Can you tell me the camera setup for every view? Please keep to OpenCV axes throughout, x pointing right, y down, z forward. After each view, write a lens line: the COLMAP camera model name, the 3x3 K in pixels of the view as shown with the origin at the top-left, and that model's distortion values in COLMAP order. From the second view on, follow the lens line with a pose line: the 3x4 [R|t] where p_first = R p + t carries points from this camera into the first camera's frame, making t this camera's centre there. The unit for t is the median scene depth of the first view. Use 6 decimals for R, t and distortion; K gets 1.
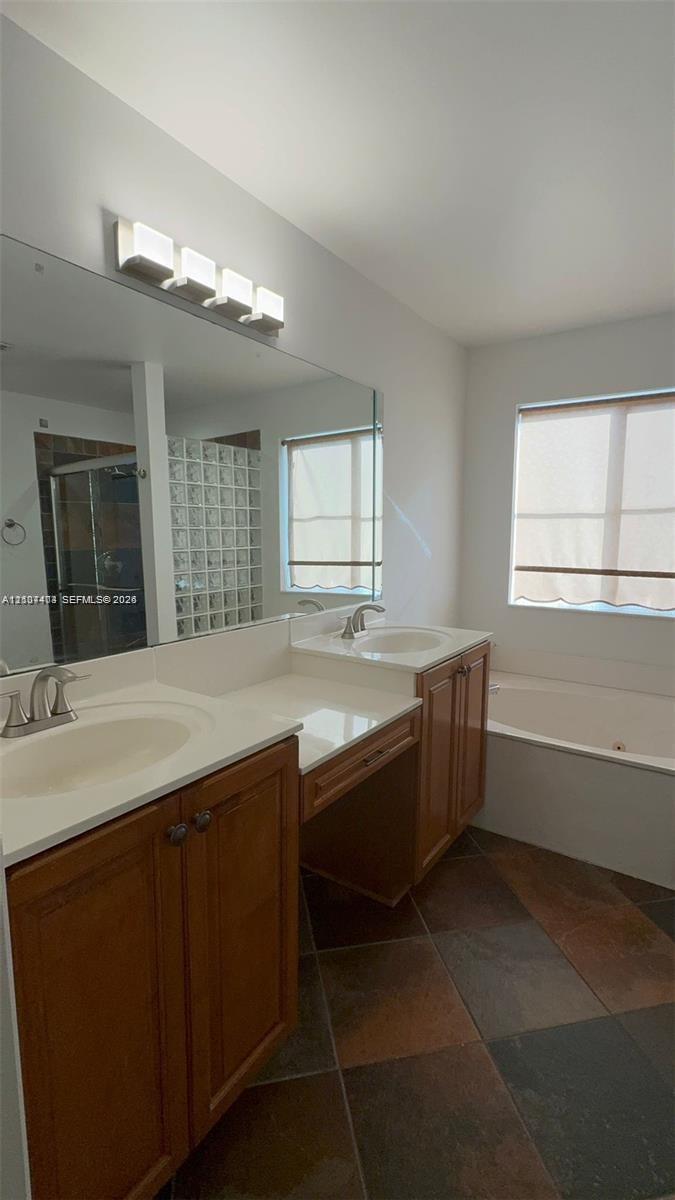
lens RADIAL K [[547.4, 0, 337.2], [0, 547.4, 600.7], [0, 0, 1]] dist [0.000756, -0.000817]
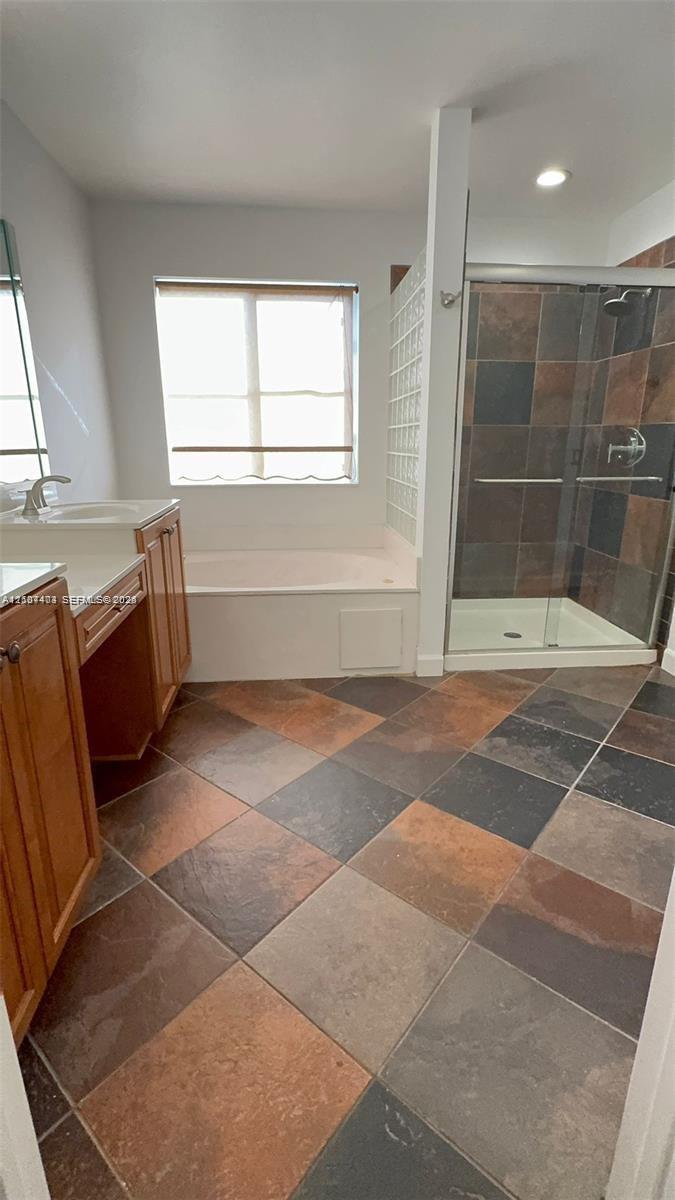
lens RADIAL K [[547.4, 0, 334.3], [0, 547.4, 598.8], [0, 0, 1]] dist [0.000756, -0.000817]
pose [[0.780114, -0.178293, 0.599694, -0.172687], [0.085557, 0.979931, 0.180043, 0.093155], [-0.619759, -0.089146, 0.779712, -0.025859]]
